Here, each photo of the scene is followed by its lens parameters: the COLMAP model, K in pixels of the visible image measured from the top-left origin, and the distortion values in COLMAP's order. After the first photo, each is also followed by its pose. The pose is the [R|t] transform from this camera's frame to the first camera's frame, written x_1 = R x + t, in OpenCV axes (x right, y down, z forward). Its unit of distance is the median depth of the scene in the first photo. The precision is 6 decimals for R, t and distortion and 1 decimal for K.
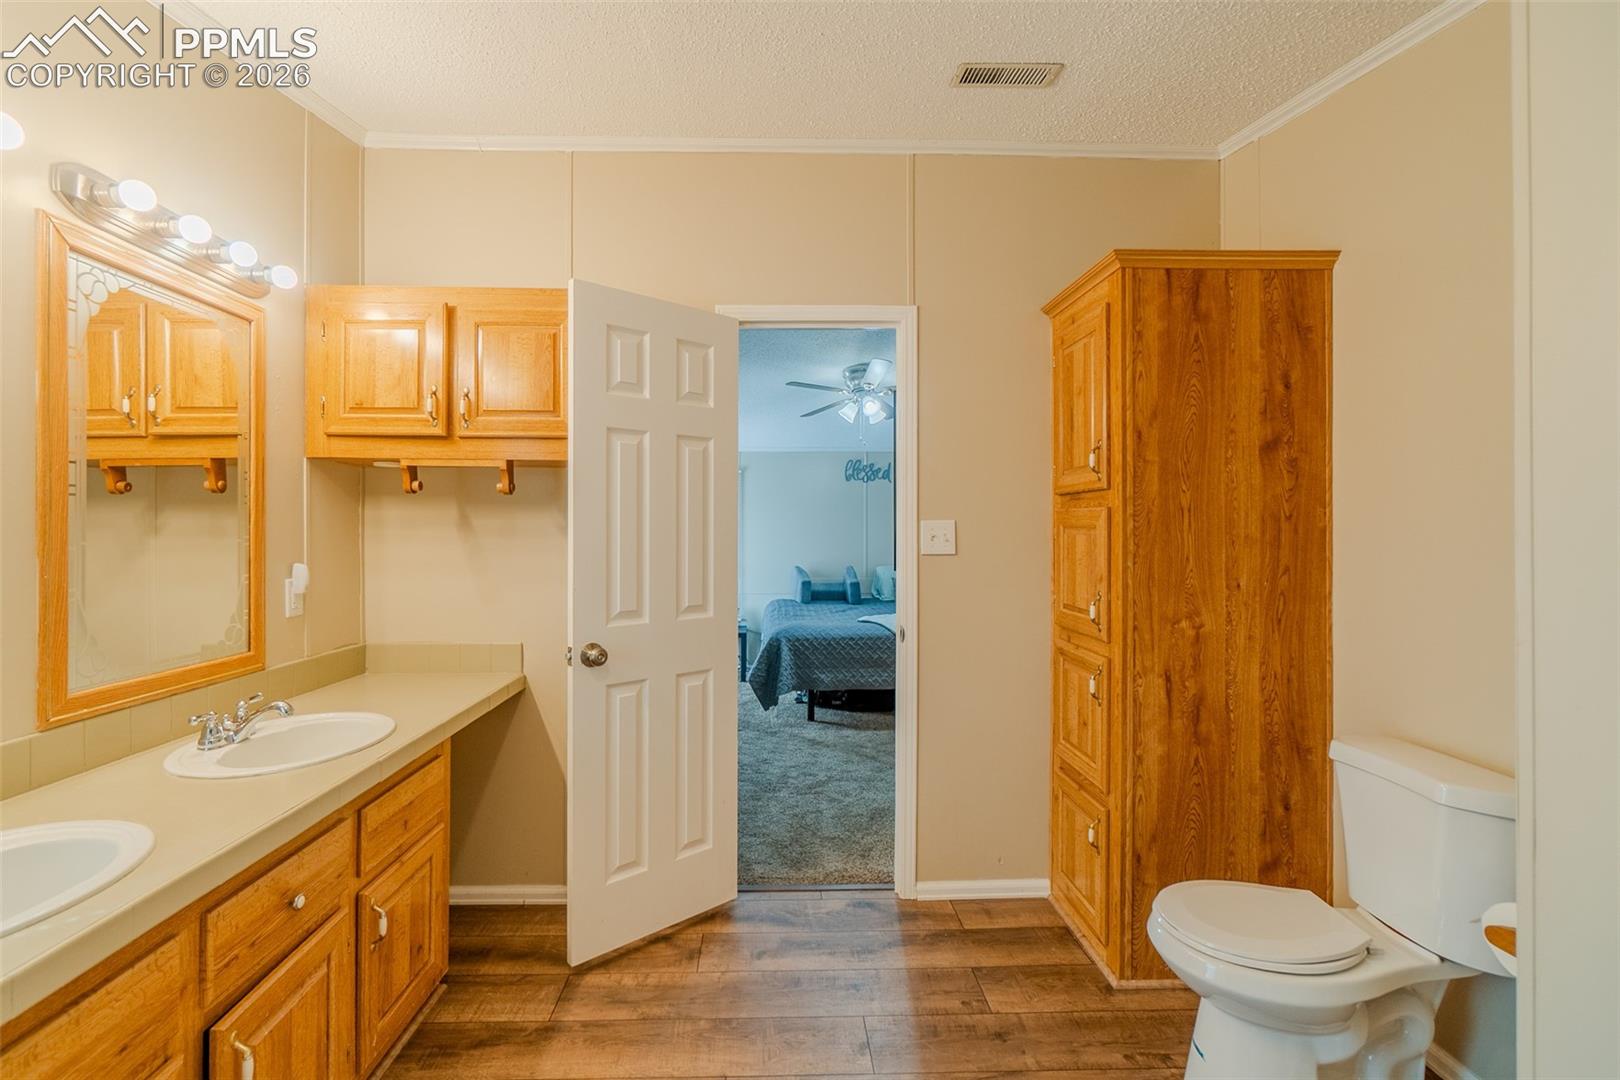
lens RADIAL K [[691.2, 0, 783.4], [0, 691.2, 532.1], [0, 0, 1]] dist [-0.001580, 0.000389]
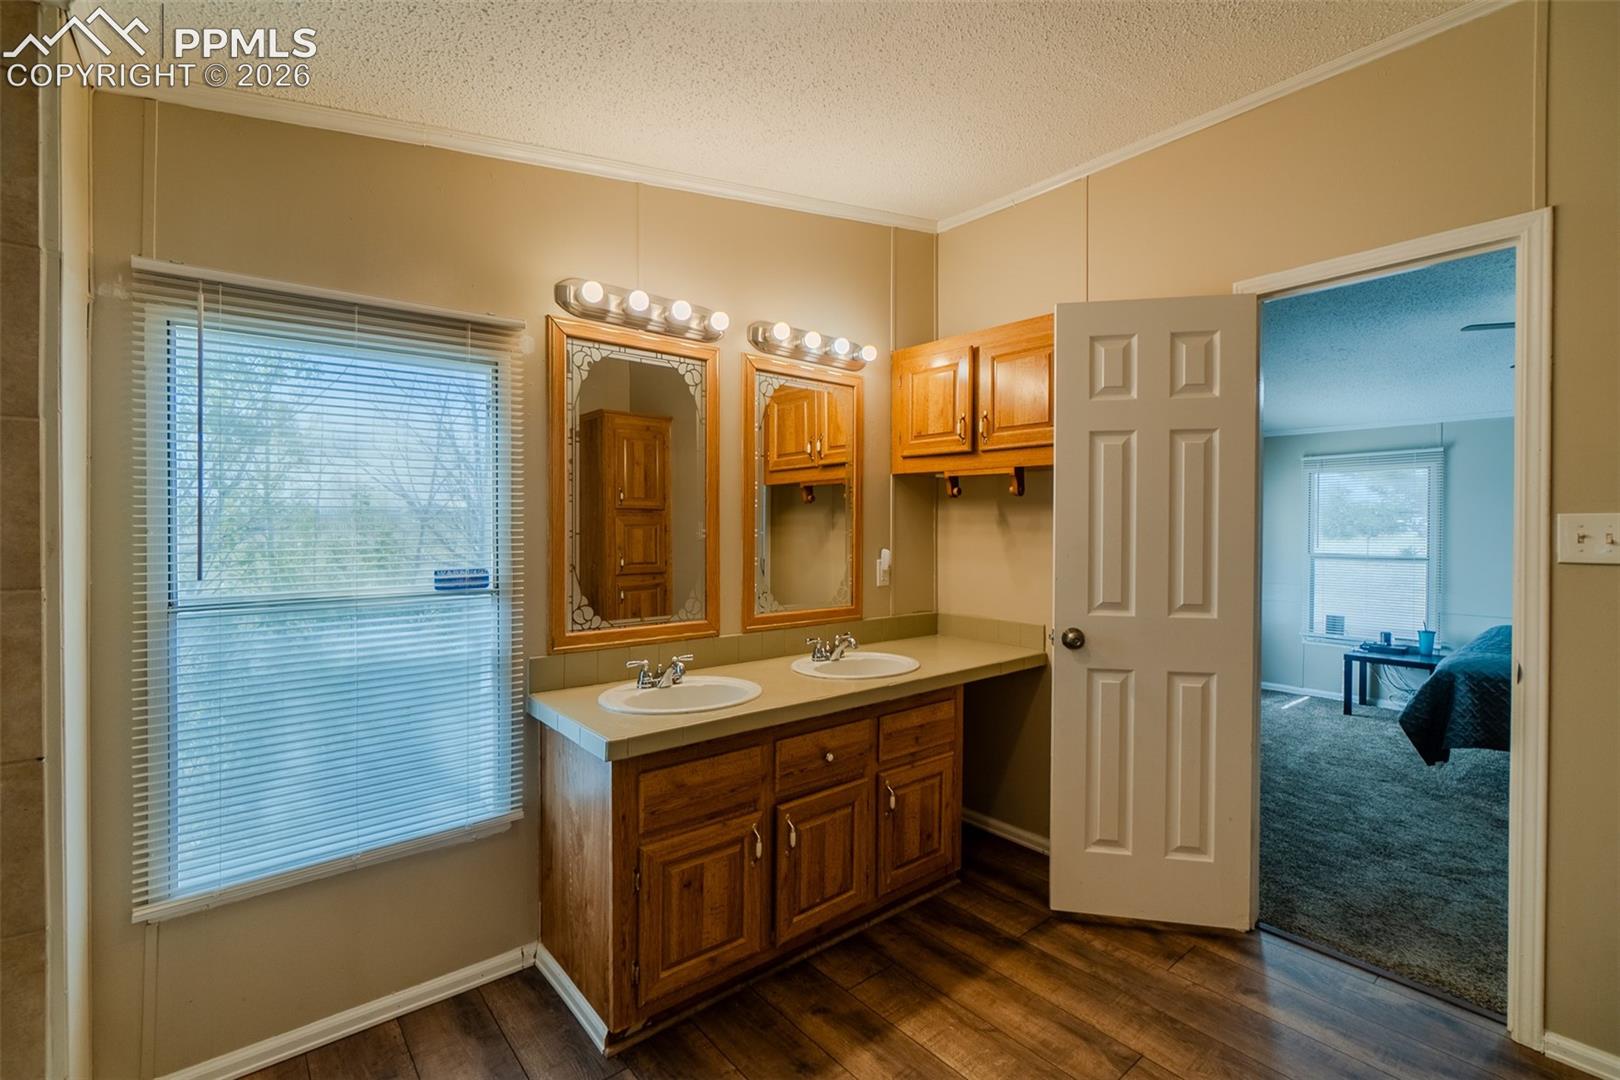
lens RADIAL K [[710.8, 0, 814.4], [0, 710.8, 533.3], [0, 0, 1]] dist [0.001685, 0.005941]
pose [[0.633480, 0.009954, -0.773695, 0.325695], [-0.005148, 0.999949, 0.008650, 0.000771], [0.773742, -0.001497, 0.633500, -0.042092]]
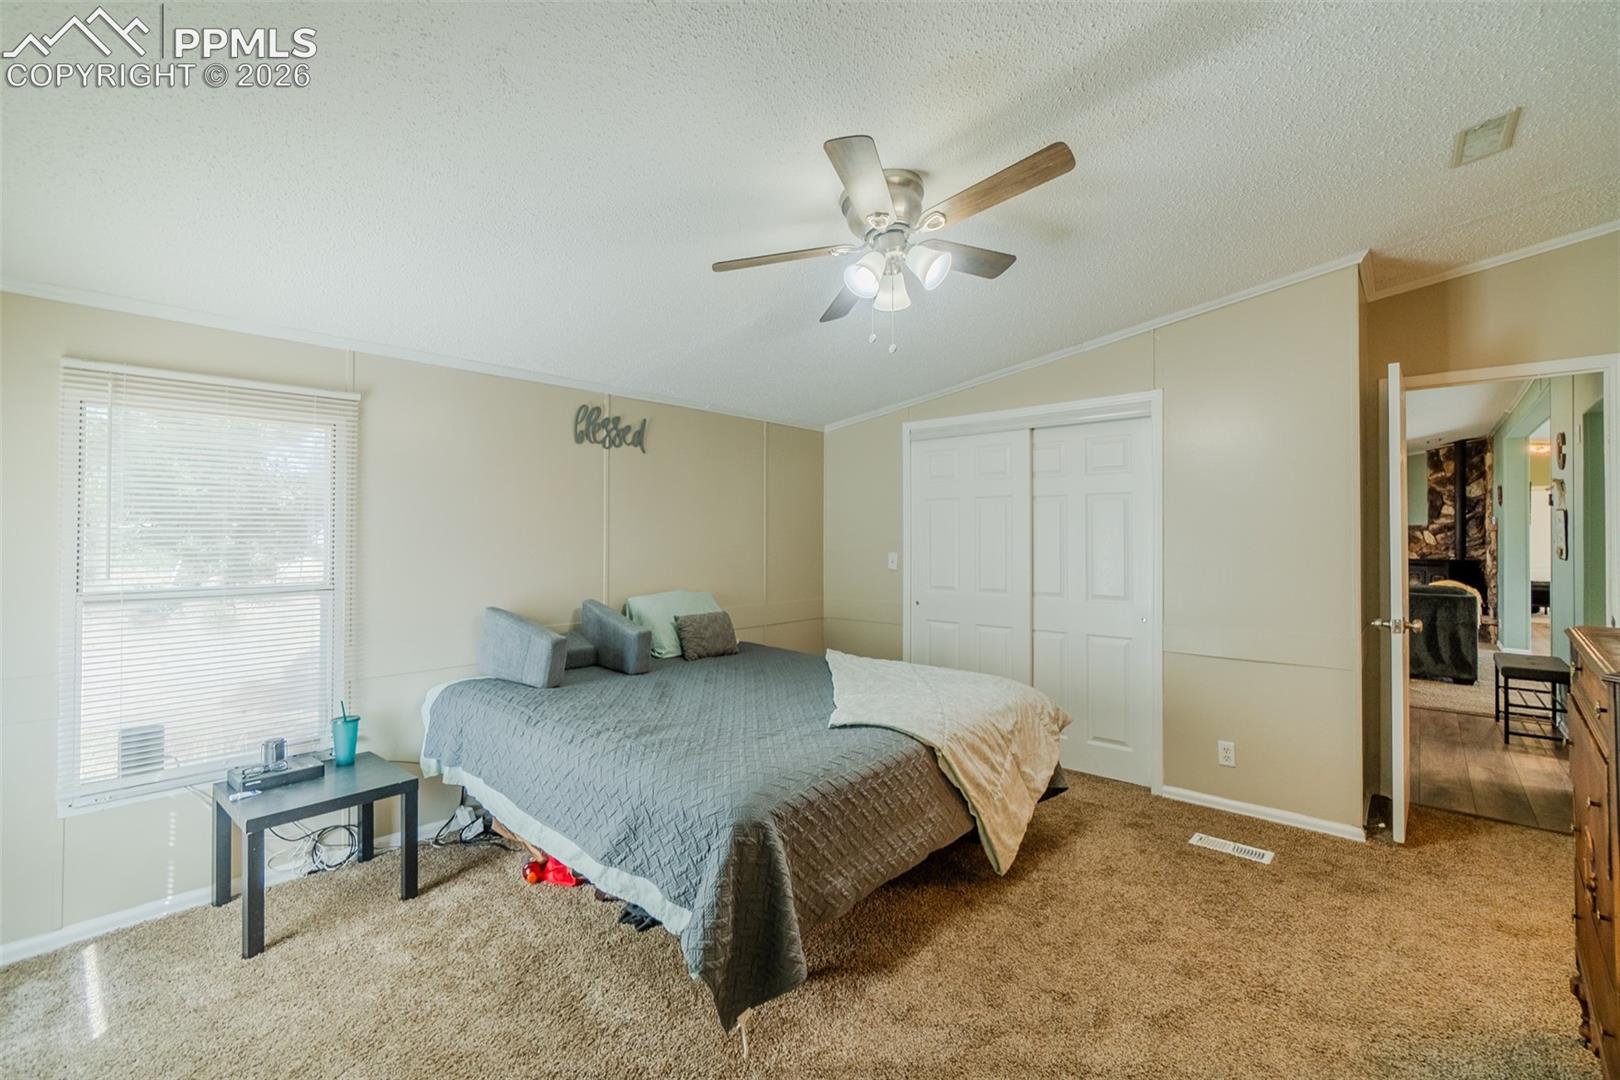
lens RADIAL K [[691.2, 0, 783.4], [0, 691.2, 532.1], [0, 0, 1]] dist [-0.001580, 0.000389]
pose [[0.693820, 0.005932, 0.720124, -0.574221], [-0.002407, 0.999980, -0.005918, -0.003261], [-0.720144, 0.002373, 0.693821, 1.559305]]
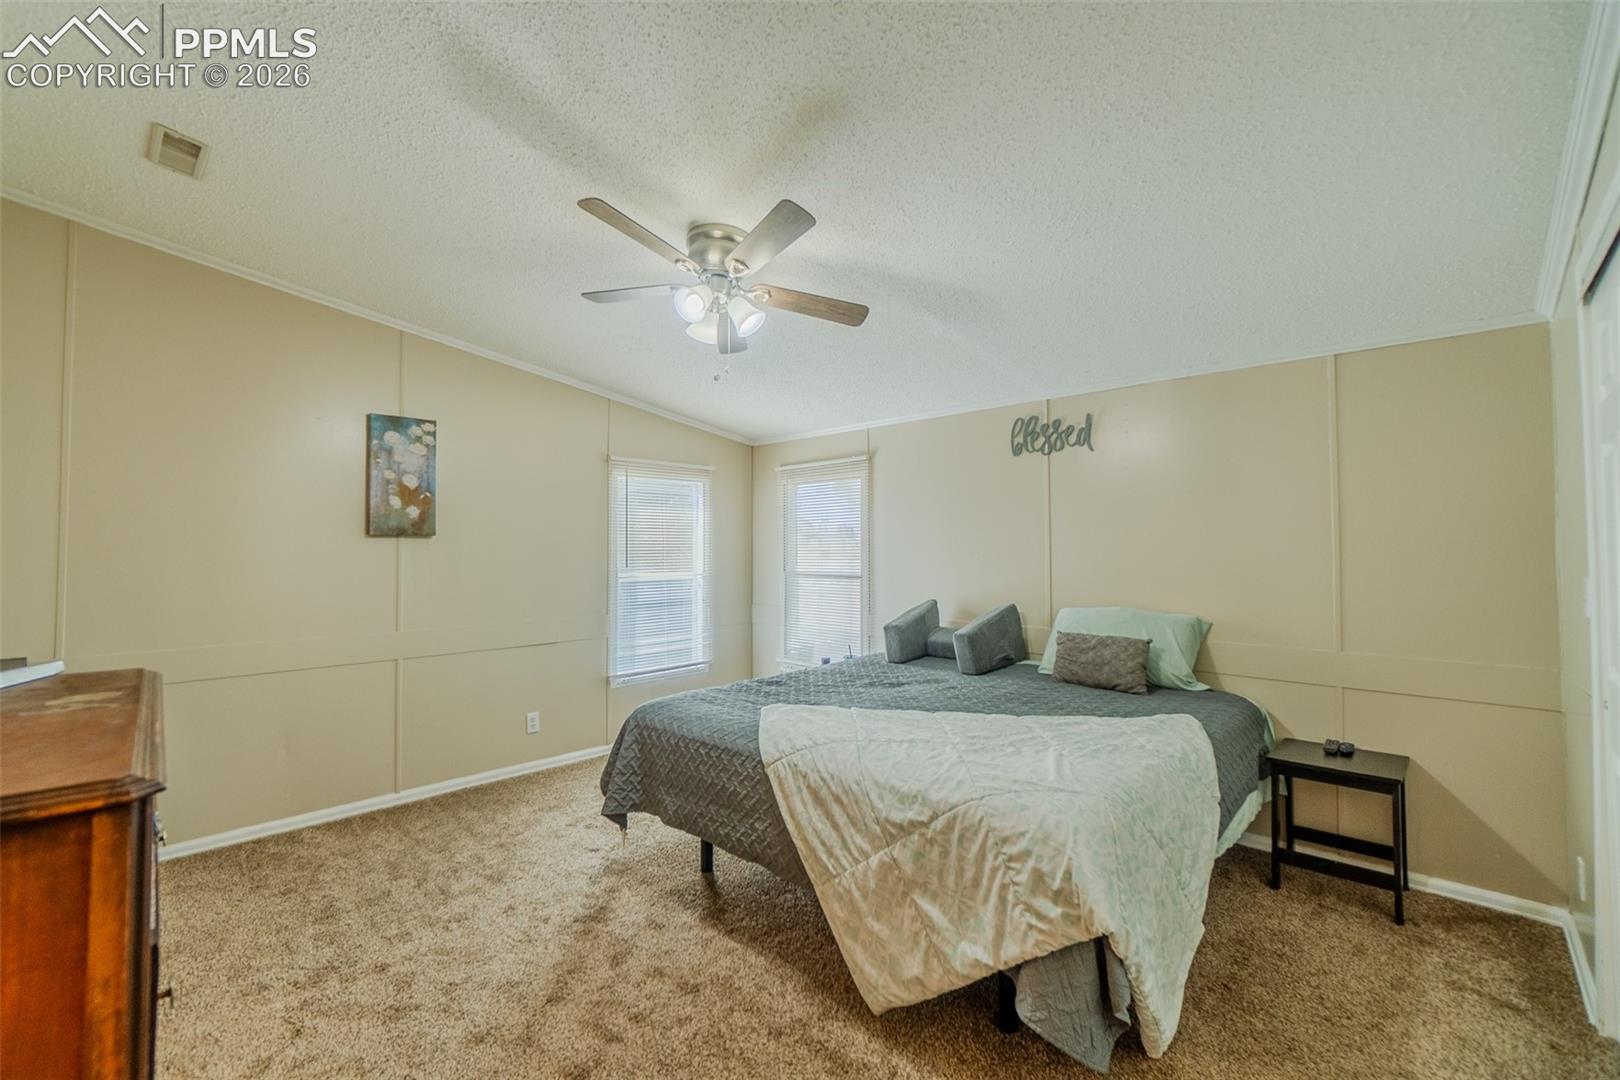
lens RADIAL K [[689.8, 0, 796.0], [0, 689.8, 531.7], [0, 0, 1]] dist [-0.003394, 0.001130]
pose [[0.704469, -0.018268, -0.709499, 1.139218], [0.003854, 0.999752, -0.021915, 0.004348], [0.709724, 0.012704, 0.704365, 1.434766]]
